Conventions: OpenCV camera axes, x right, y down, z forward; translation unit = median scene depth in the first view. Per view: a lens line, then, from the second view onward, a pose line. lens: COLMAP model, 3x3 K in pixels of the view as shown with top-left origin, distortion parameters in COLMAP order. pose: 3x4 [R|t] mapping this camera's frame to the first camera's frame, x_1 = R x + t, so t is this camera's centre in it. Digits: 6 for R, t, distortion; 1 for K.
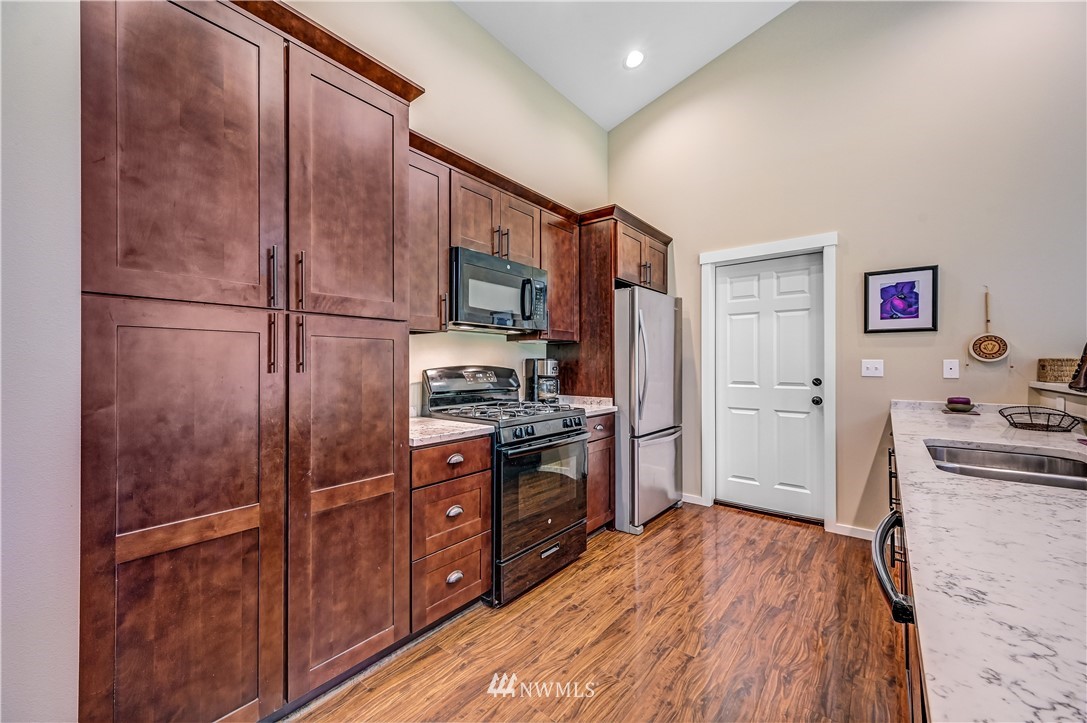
lens RADIAL K [[424.9, 0, 547.2], [0, 424.9, 362.8], [0, 0, 1]] dist [0.007311, 0.001780]
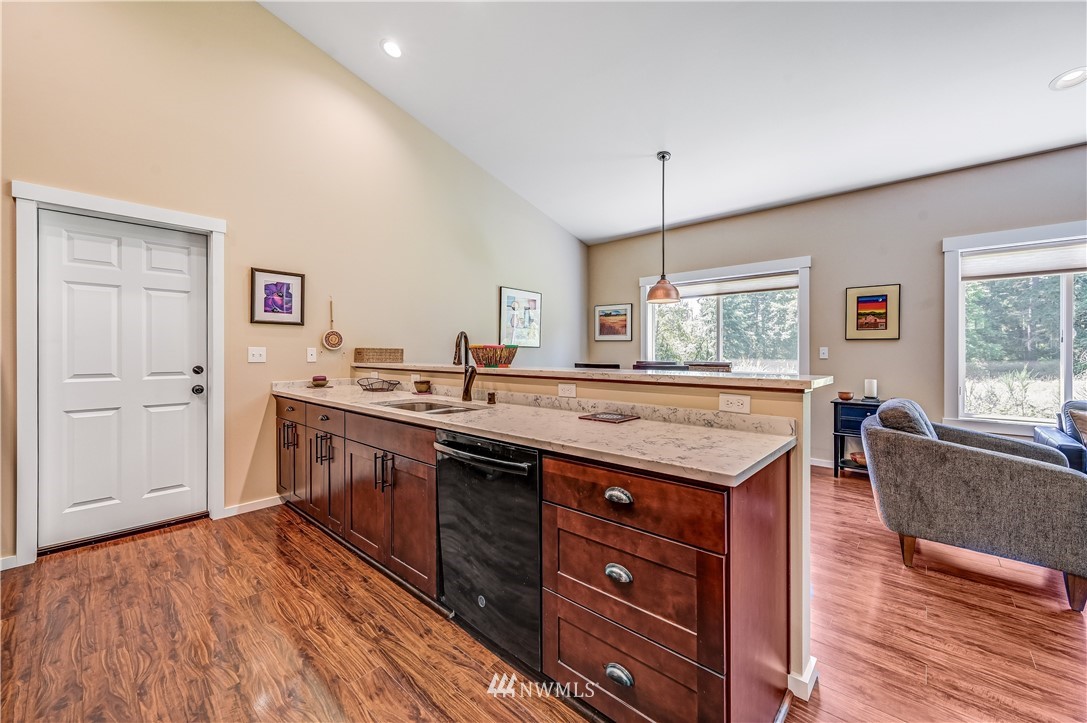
lens RADIAL K [[424.9, 0, 537.6], [0, 424.9, 352.6], [0, 0, 1]] dist [0.007311, 0.001780]
pose [[0.069208, -0.002525, 0.997599, -0.386833], [-0.004516, 0.999986, 0.002845, 0.000562], [-0.997592, -0.004702, 0.069196, 0.253167]]
